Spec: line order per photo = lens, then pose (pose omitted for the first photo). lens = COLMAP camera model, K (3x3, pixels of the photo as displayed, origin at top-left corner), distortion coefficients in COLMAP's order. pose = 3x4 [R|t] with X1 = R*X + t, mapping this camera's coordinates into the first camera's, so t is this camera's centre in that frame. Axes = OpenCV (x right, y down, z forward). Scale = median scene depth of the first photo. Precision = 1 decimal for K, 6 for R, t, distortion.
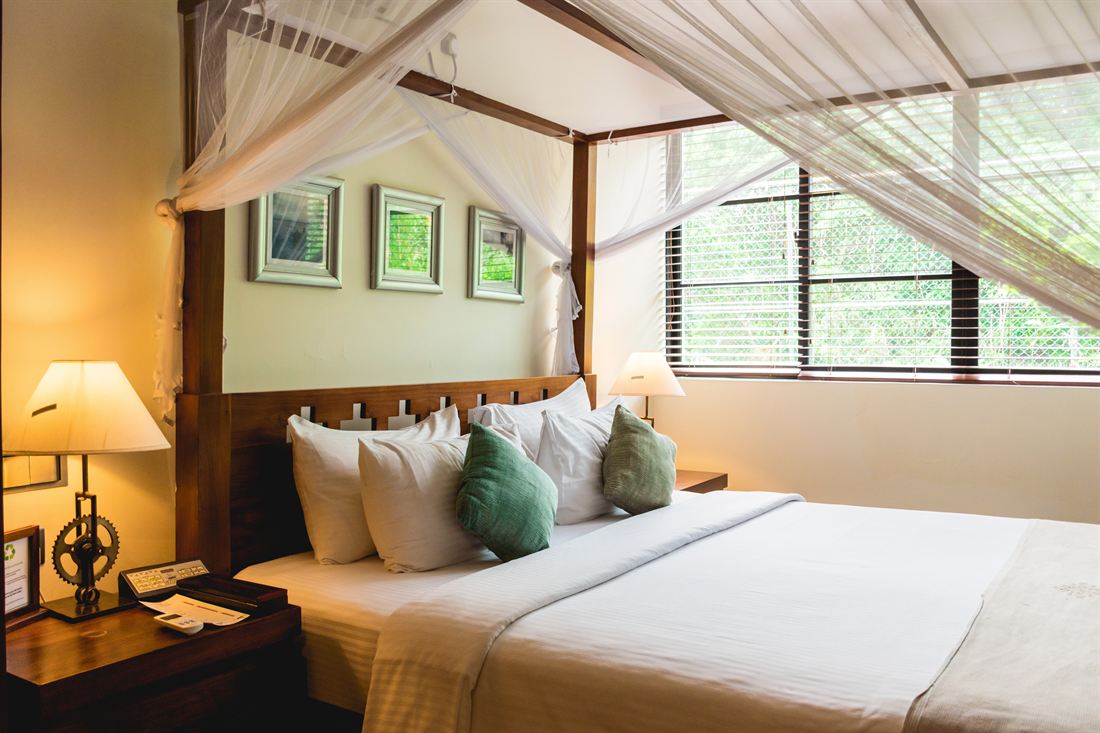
lens RADIAL K [[940.7, 0, 550.0], [0, 940.7, 366.5], [0, 0, 1]] dist [-0.039743, 0.003232]
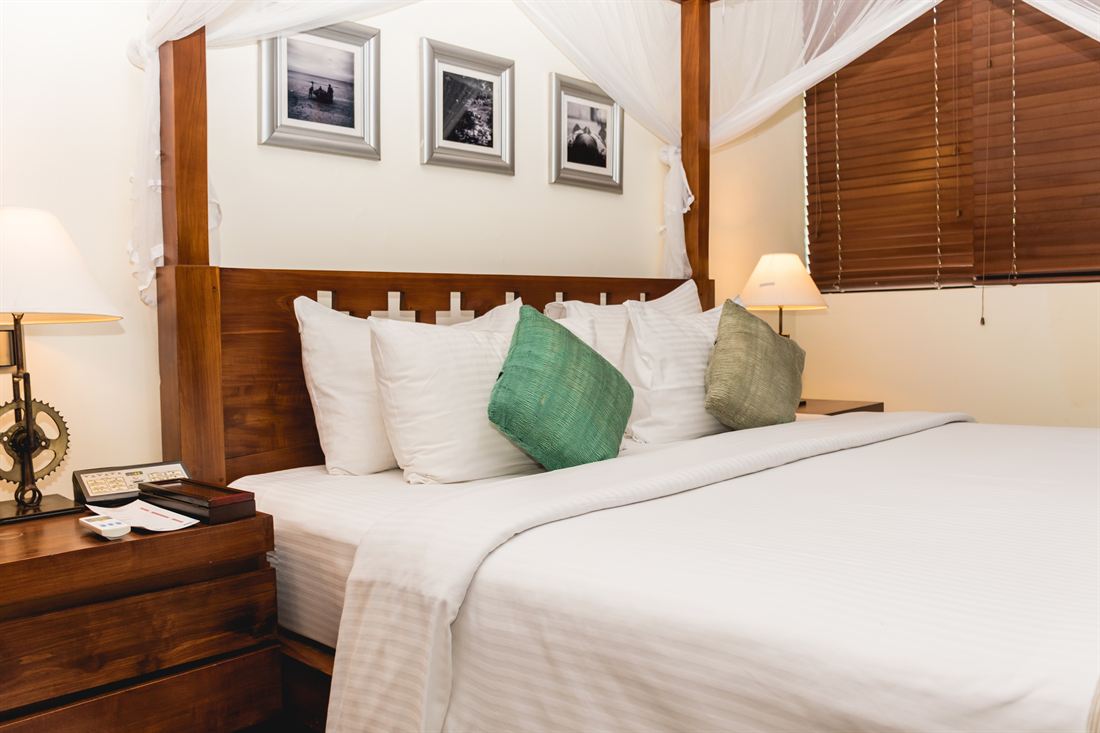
lens RADIAL K [[940.7, 0, 550.0], [0, 940.7, 366.5], [0, 0, 1]] dist [-0.039743, 0.003232]
pose [[0.981714, -0.015207, -0.189755, 0.104727], [0.019827, 0.999551, 0.022471, 0.107134], [0.189328, -0.025823, 0.981574, 0.246070]]
